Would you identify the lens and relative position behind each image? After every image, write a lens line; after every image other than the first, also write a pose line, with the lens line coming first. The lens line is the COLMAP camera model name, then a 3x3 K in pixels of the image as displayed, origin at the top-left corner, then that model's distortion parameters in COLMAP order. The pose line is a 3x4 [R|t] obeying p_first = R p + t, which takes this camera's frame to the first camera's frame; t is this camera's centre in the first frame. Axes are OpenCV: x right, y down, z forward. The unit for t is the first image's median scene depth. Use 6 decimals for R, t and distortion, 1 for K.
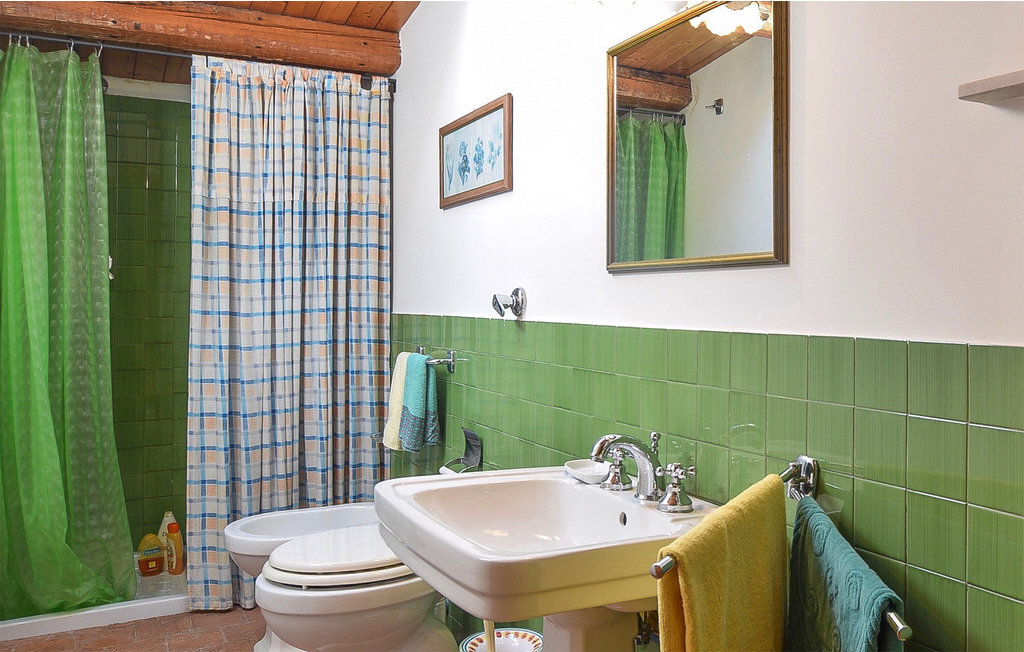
lens RADIAL K [[568.4, 0, 481.7], [0, 568.4, 322.1], [0, 0, 1]] dist [-0.004131, -0.004915]
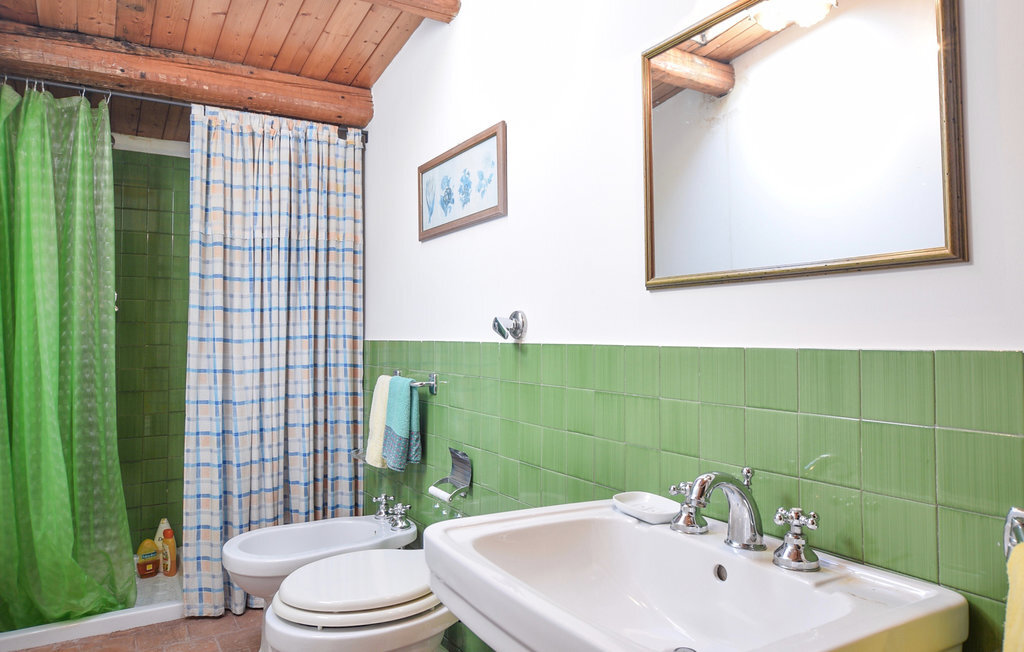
lens RADIAL K [[636.7, 0, 511.9], [0, 636.7, 325.4], [0, 0, 1]] dist [0.000274, -0.009215]
pose [[0.999608, -0.004932, -0.027577, 0.140081], [0.004237, 0.999674, -0.025176, -0.009812], [0.027692, 0.025049, 0.999303, -0.201108]]
